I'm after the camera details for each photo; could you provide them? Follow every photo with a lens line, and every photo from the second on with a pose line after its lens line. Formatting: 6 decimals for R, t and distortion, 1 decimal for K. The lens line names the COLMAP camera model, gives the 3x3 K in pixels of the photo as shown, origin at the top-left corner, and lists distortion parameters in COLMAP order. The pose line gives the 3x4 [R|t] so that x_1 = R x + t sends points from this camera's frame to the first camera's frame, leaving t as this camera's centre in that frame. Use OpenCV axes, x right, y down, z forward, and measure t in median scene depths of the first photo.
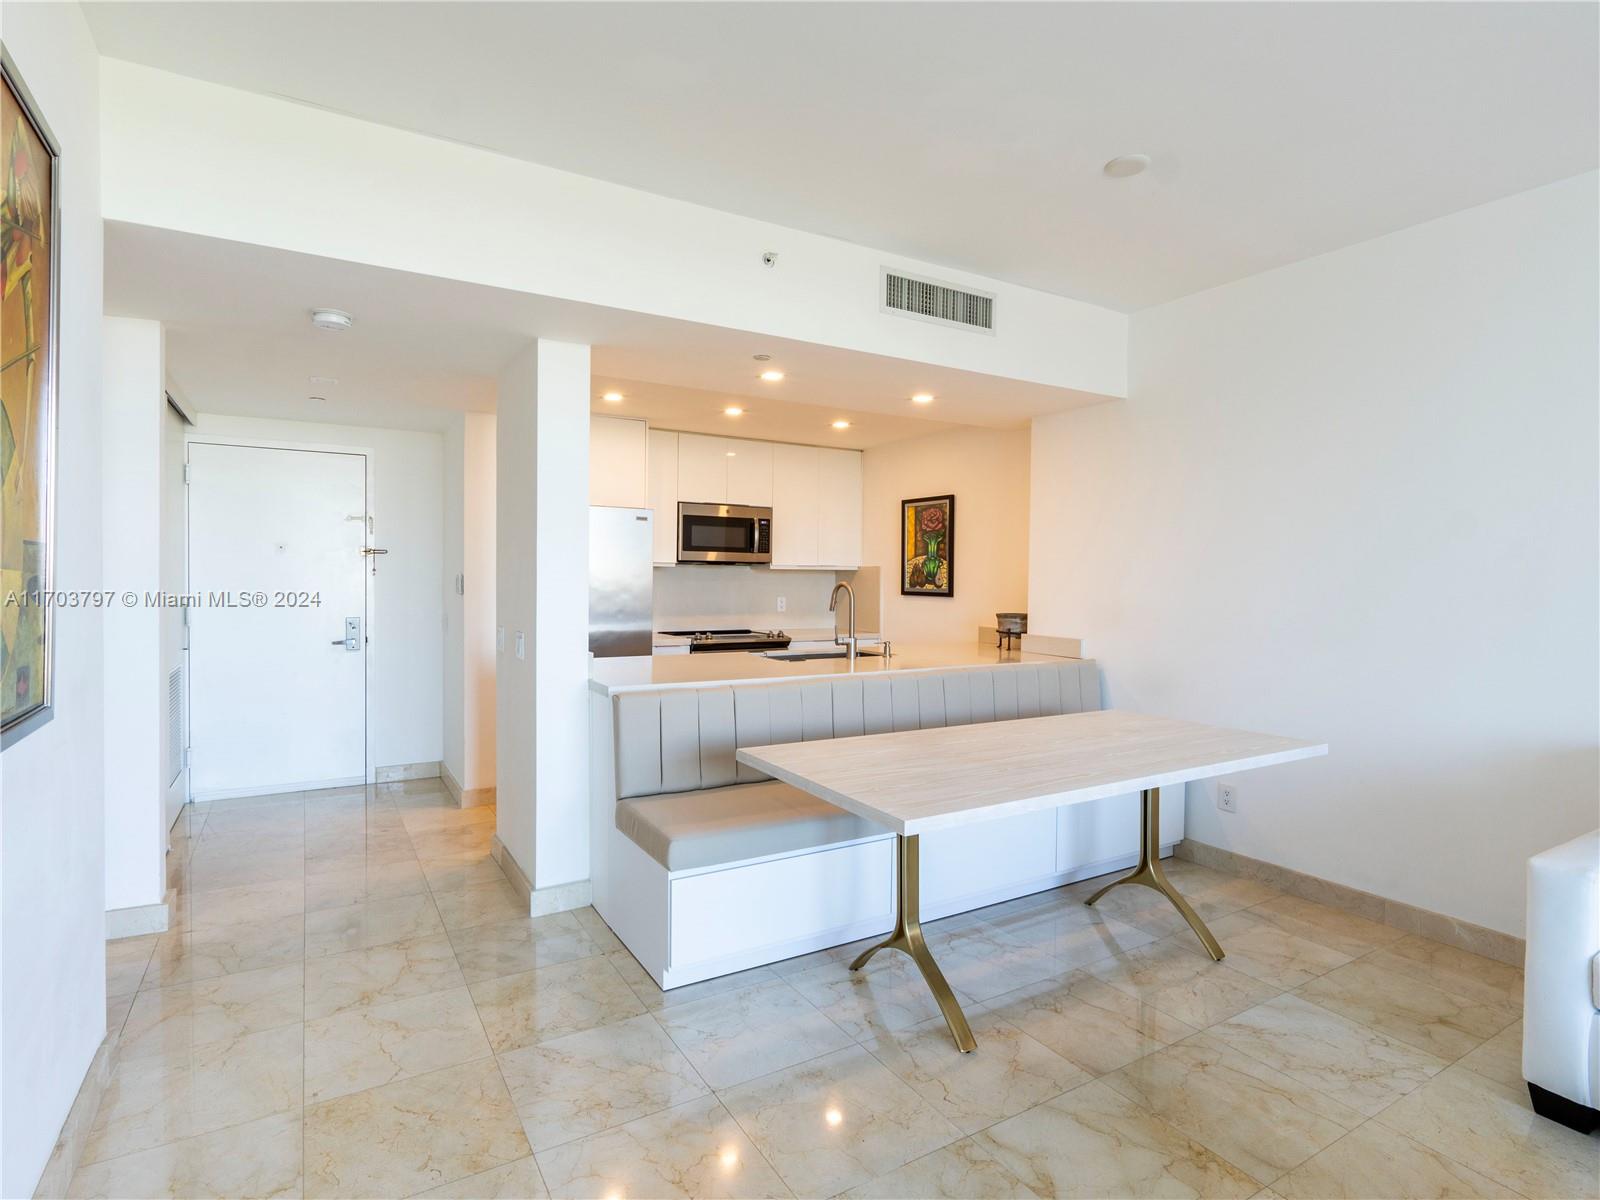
lens RADIAL K [[860.6, 0, 792.1], [0, 860.6, 582.4], [0, 0, 1]] dist [-0.002824, -0.000360]
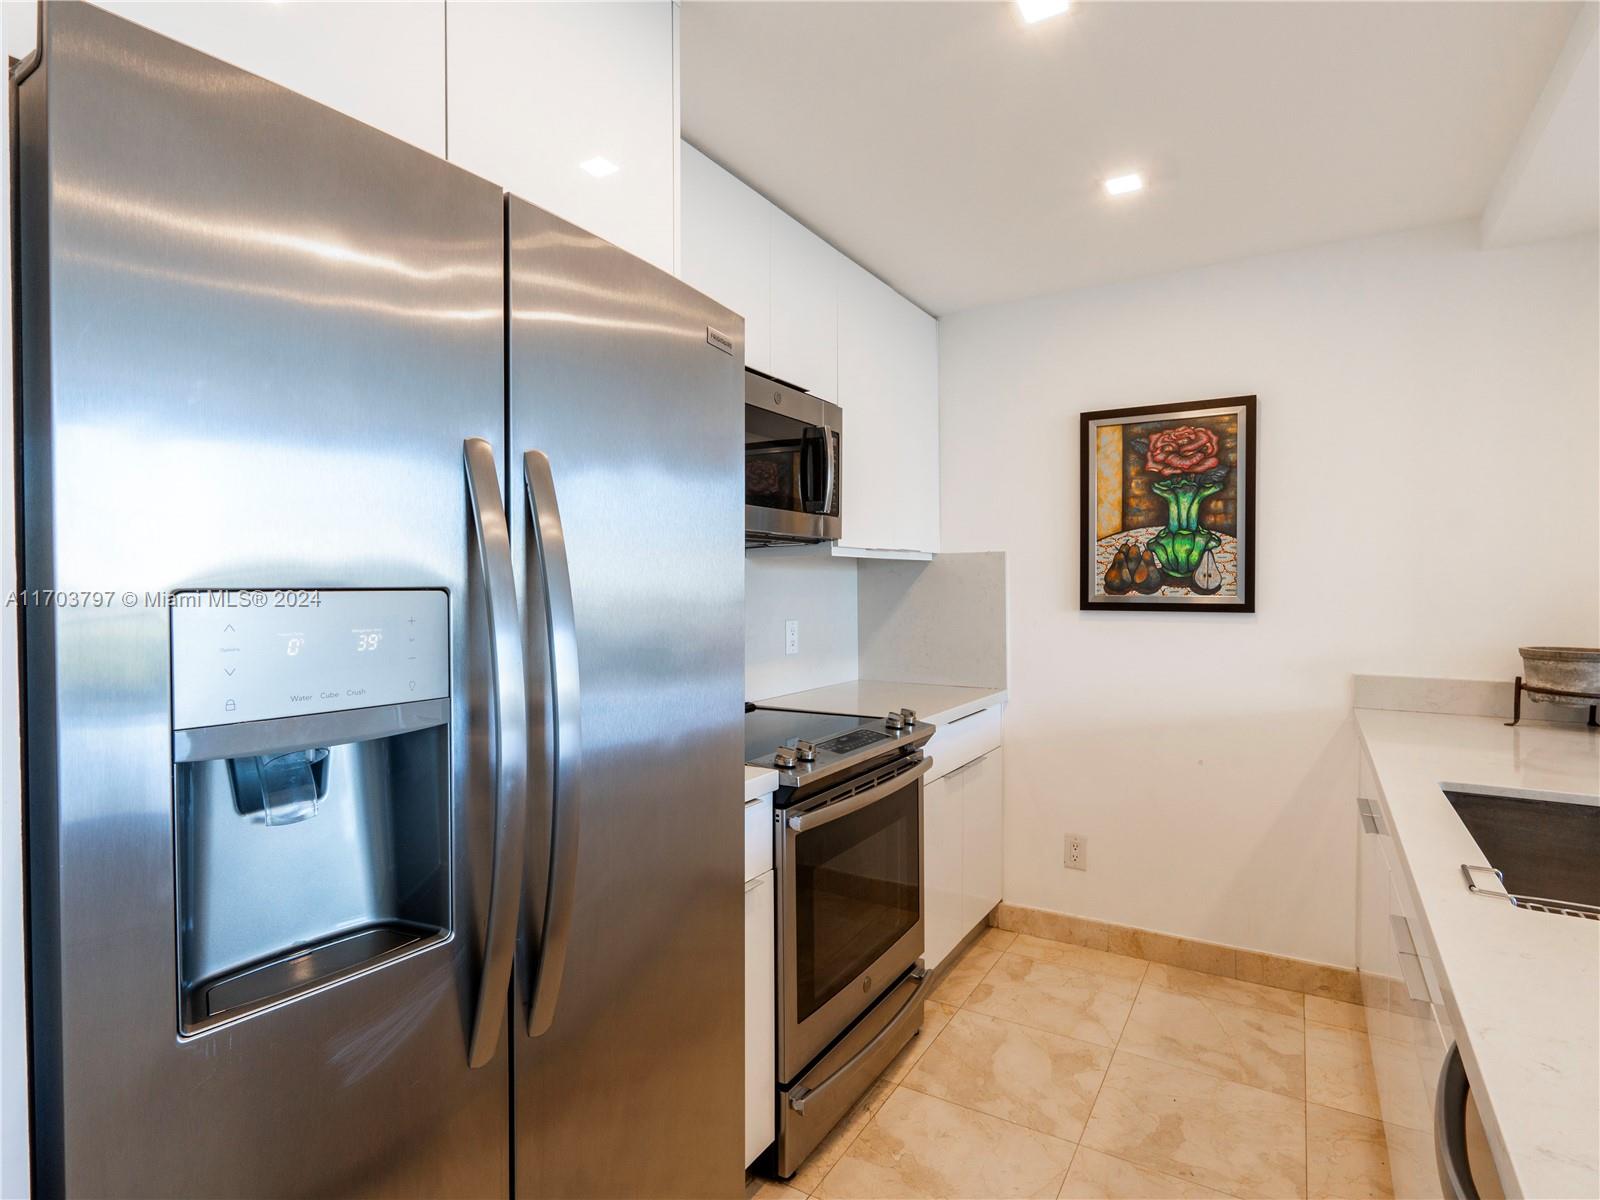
lens RADIAL K [[860.6, 0, 828.1], [0, 860.6, 579.9], [0, 0, 1]] dist [-0.002824, -0.000360]
pose [[0.870003, -0.012357, 0.492892, -0.251049], [0.016509, 0.999855, -0.004073, -0.002732], [-0.492770, 0.011681, 0.870081, 0.700973]]
